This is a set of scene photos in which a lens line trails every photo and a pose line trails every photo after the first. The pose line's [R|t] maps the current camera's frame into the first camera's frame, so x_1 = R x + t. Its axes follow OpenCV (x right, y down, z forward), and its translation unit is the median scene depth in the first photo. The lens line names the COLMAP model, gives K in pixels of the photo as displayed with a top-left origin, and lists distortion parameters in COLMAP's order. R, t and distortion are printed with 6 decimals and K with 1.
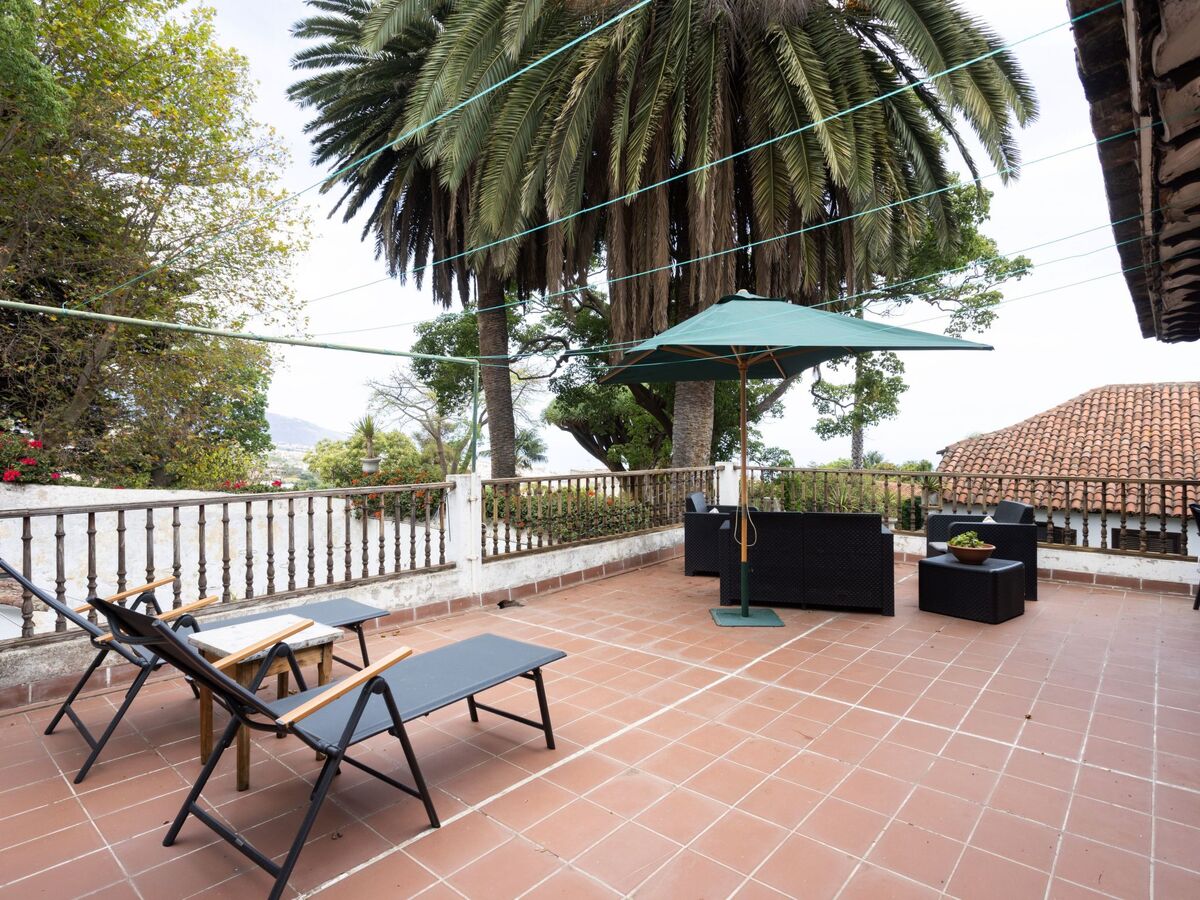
lens RADIAL K [[649.5, 0, 600.0], [0, 649.5, 450.0], [0, 0, 1]] dist [0.002009, 0.000523]
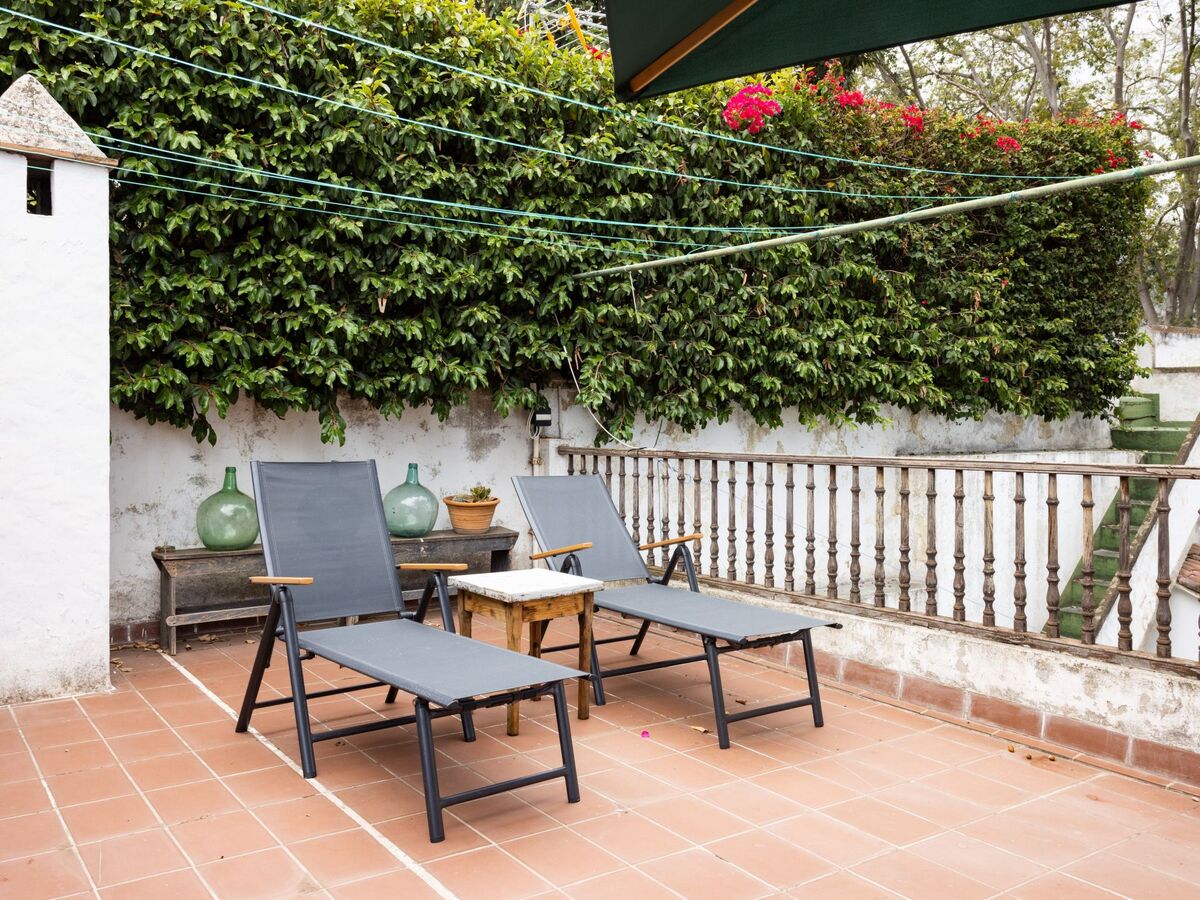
lens RADIAL K [[1027.4, 0, 600.7], [0, 1027.4, 417.7], [0, 0, 1]] dist [0.035330, 0.008856]
pose [[-0.243943, 0.004534, -0.969779, 0.751353], [-0.002798, 0.999982, 0.005379, 0.021066], [0.969786, 0.004026, -0.243925, 1.184748]]
